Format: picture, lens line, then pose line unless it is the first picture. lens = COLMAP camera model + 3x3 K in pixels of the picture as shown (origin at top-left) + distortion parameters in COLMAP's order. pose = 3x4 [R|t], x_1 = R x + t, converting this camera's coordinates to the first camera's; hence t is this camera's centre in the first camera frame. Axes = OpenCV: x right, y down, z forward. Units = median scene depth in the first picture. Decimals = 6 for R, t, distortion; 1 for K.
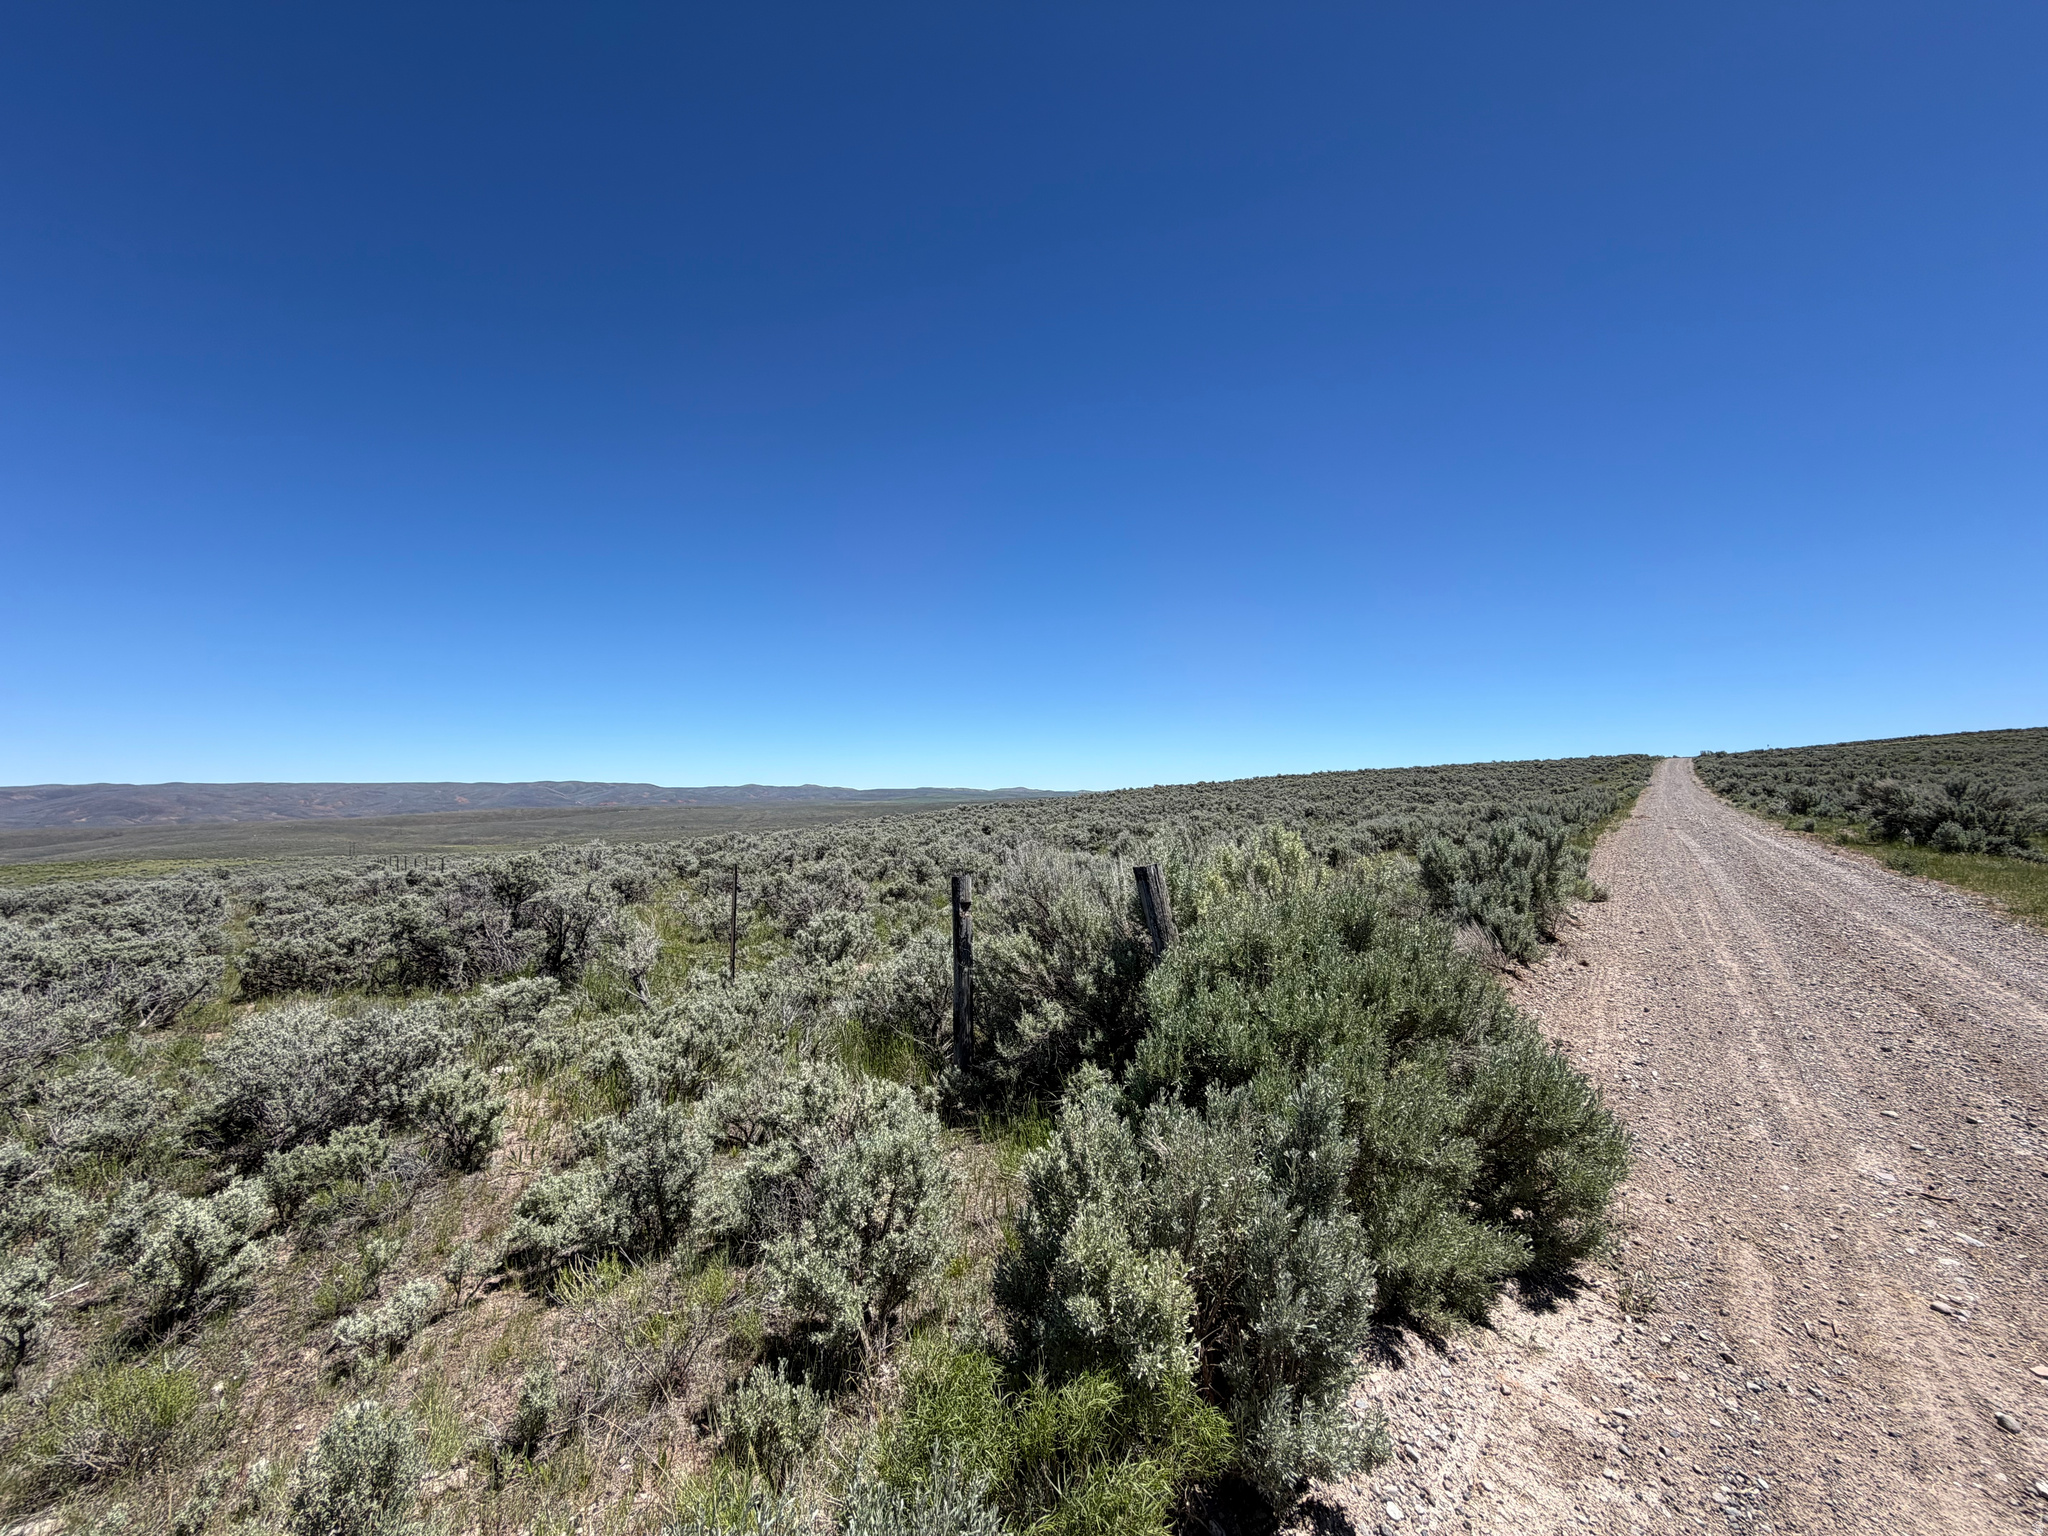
lens RADIAL K [[834.2, 0, 1024.0], [0, 834.2, 768.0], [0, 0, 1]] dist [0.015799, 0.000073]
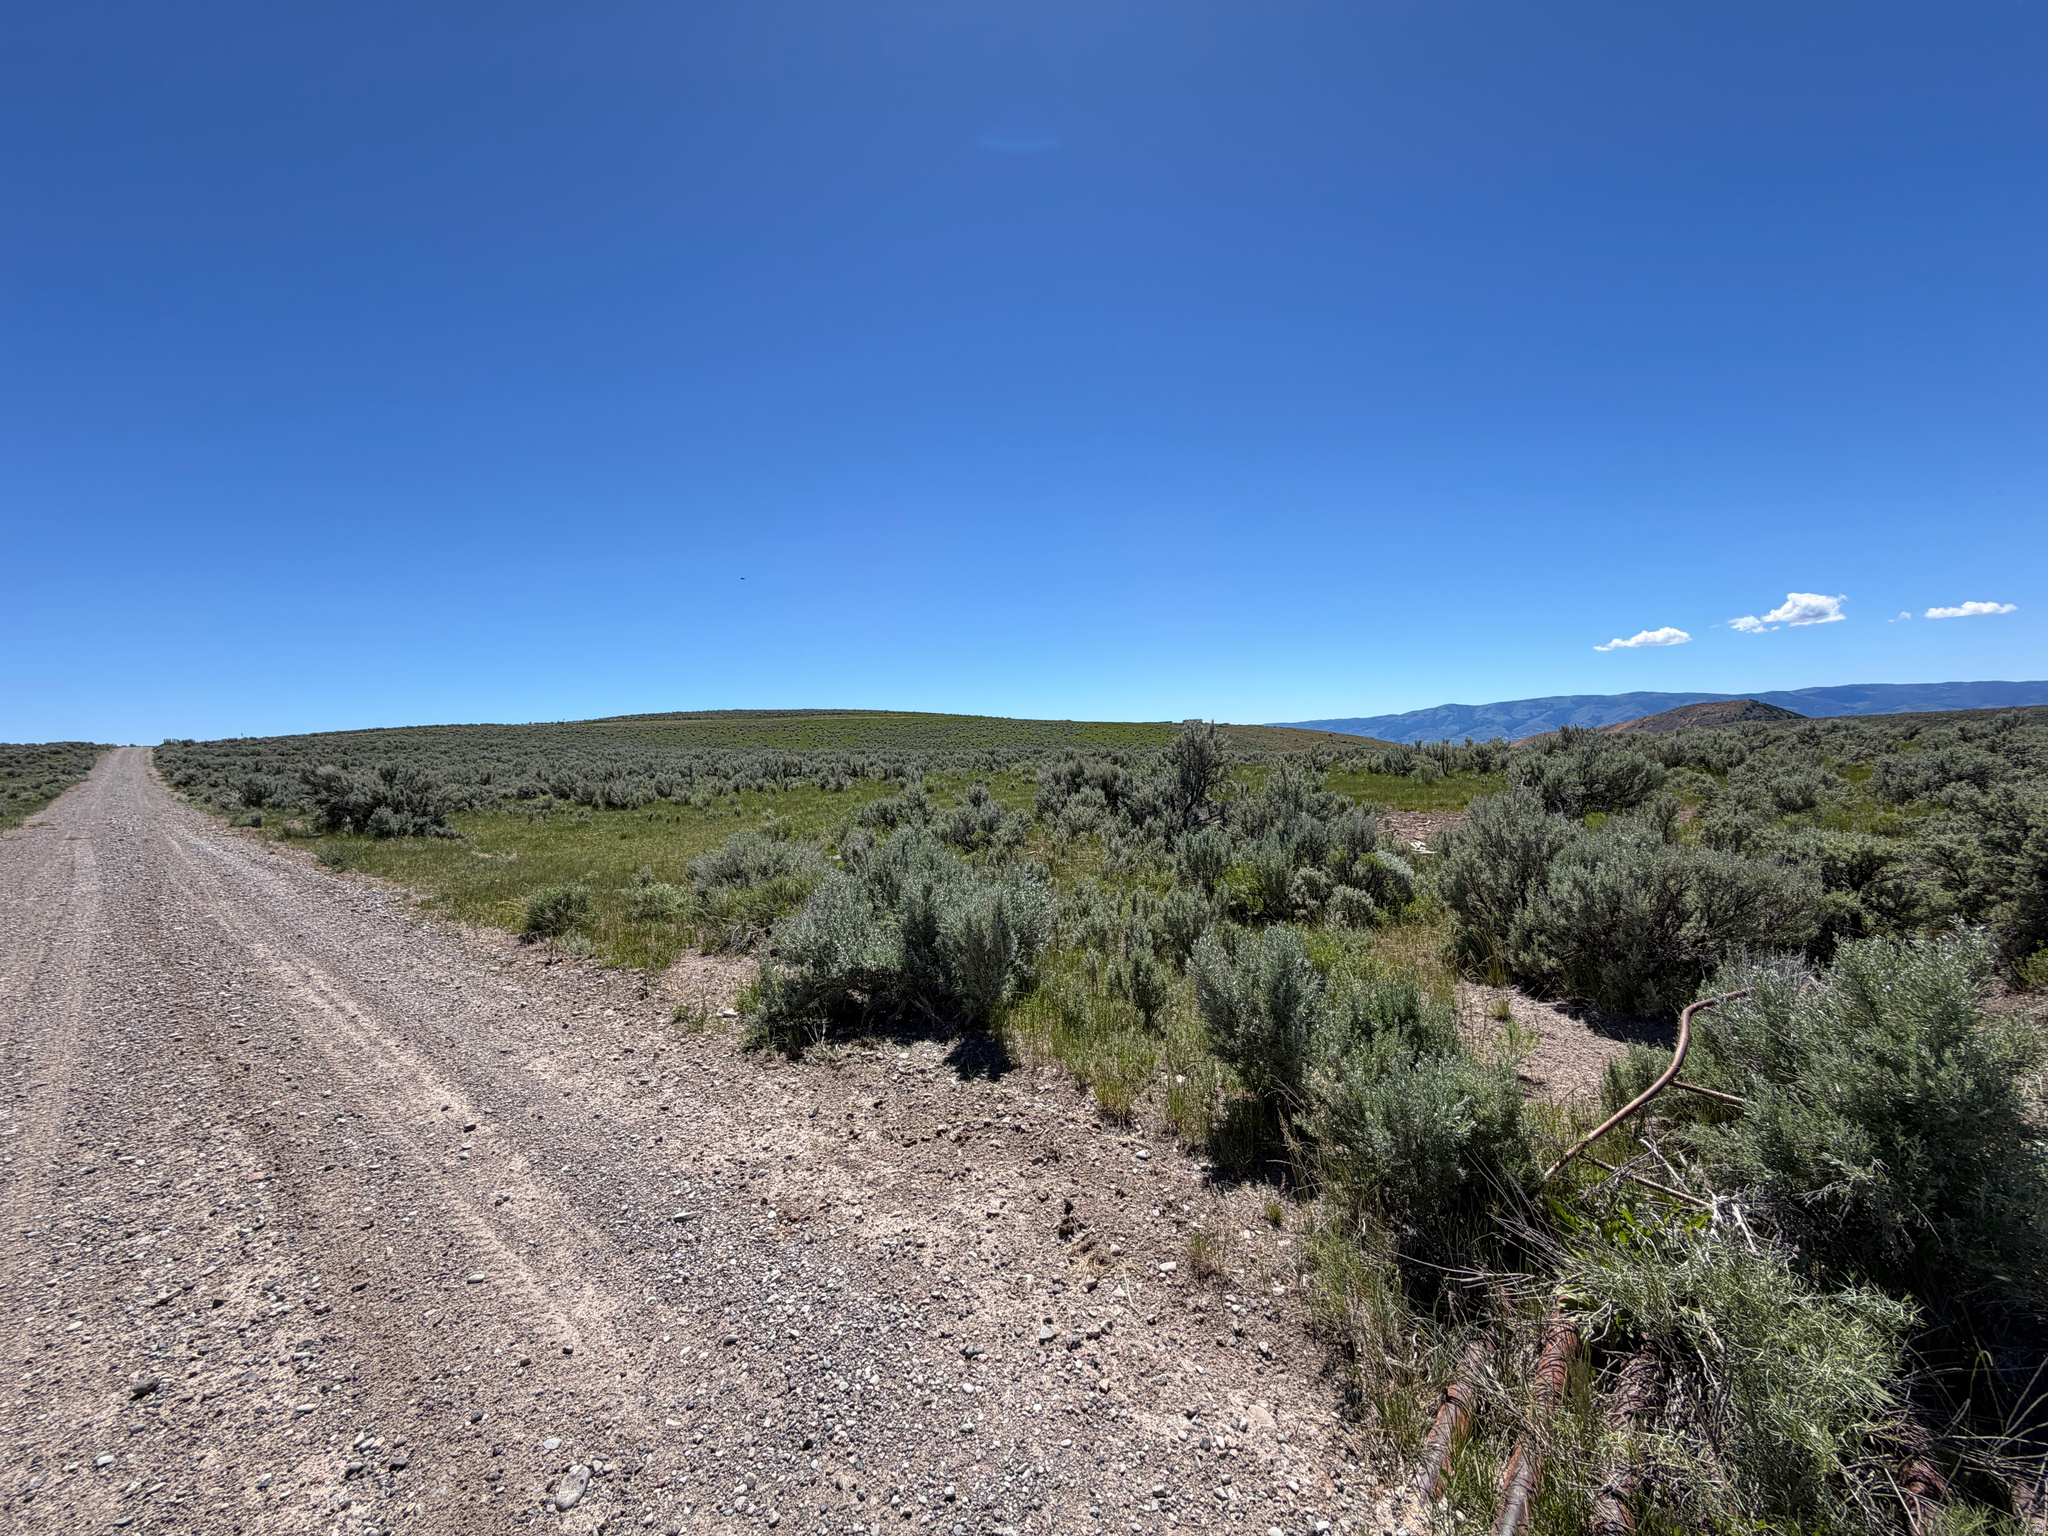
lens RADIAL K [[834.2, 0, 1024.0], [0, 834.2, 768.0], [0, 0, 1]] dist [0.015799, 0.000073]
pose [[0.103896, -0.023281, 0.994316, 0.160132], [0.010943, 0.999692, 0.022263, 0.002953], [-0.994528, 0.008568, 0.104119, 0.126854]]
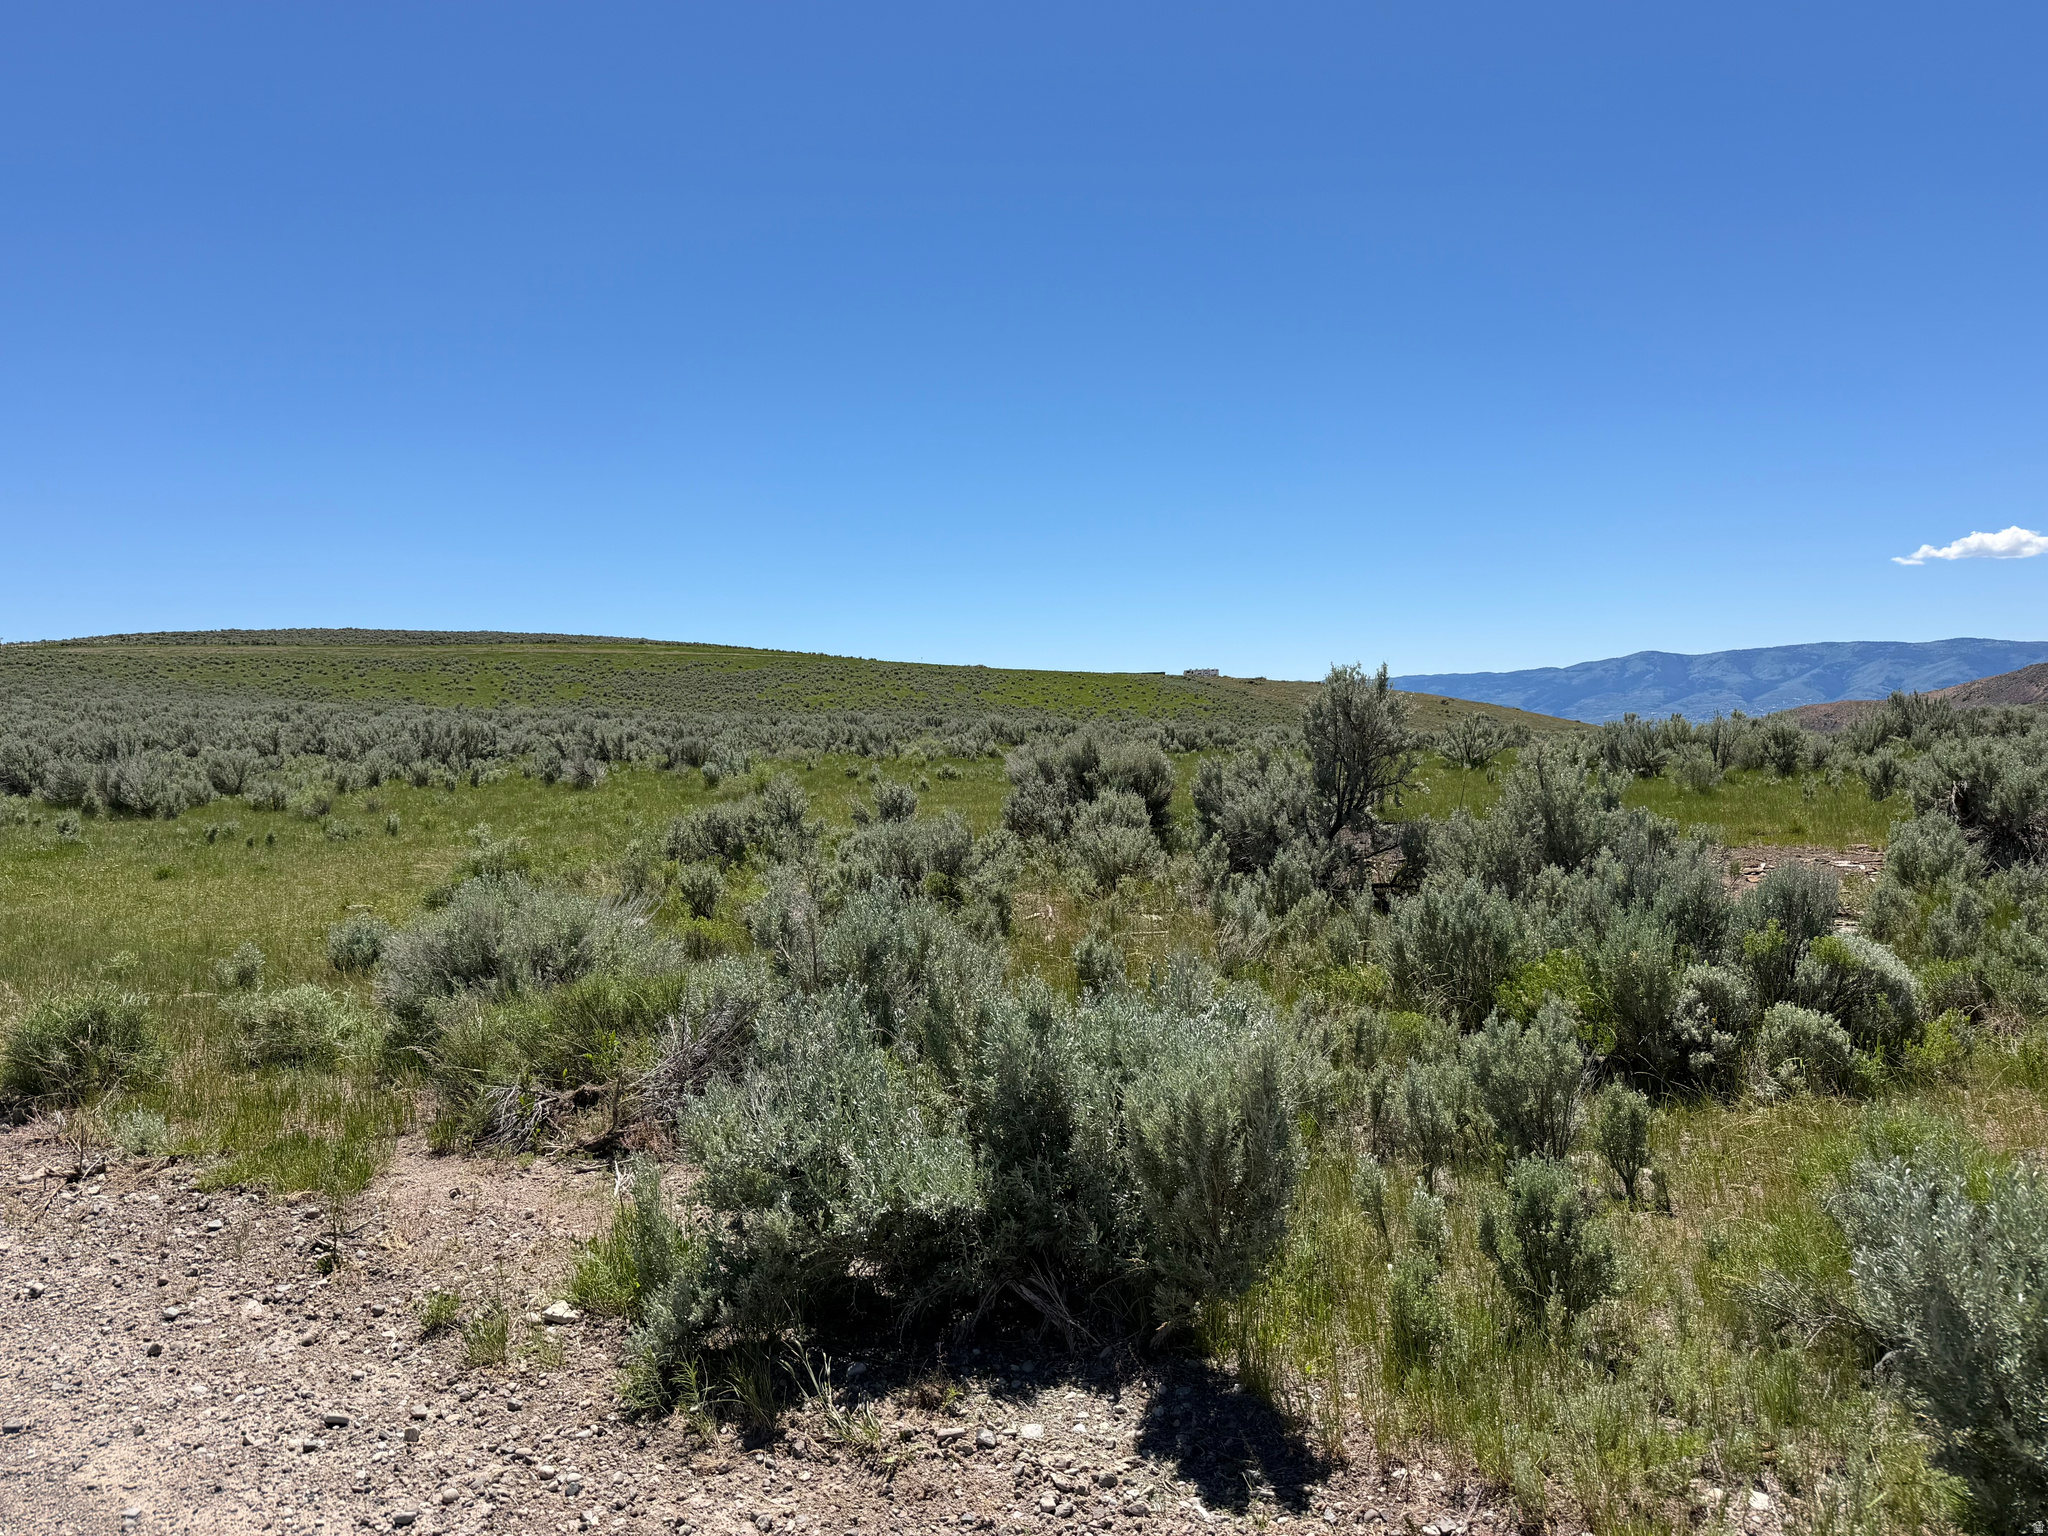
lens RADIAL K [[1510.6, 0, 1024.0], [0, 1510.6, 768.0], [0, 0, 1]] dist [0.076729, -0.074360]
pose [[0.018126, -0.033157, 0.999286, 0.236535], [-0.009490, 0.999399, 0.033333, 0.005517], [-0.999791, -0.010088, 0.017800, 0.212588]]
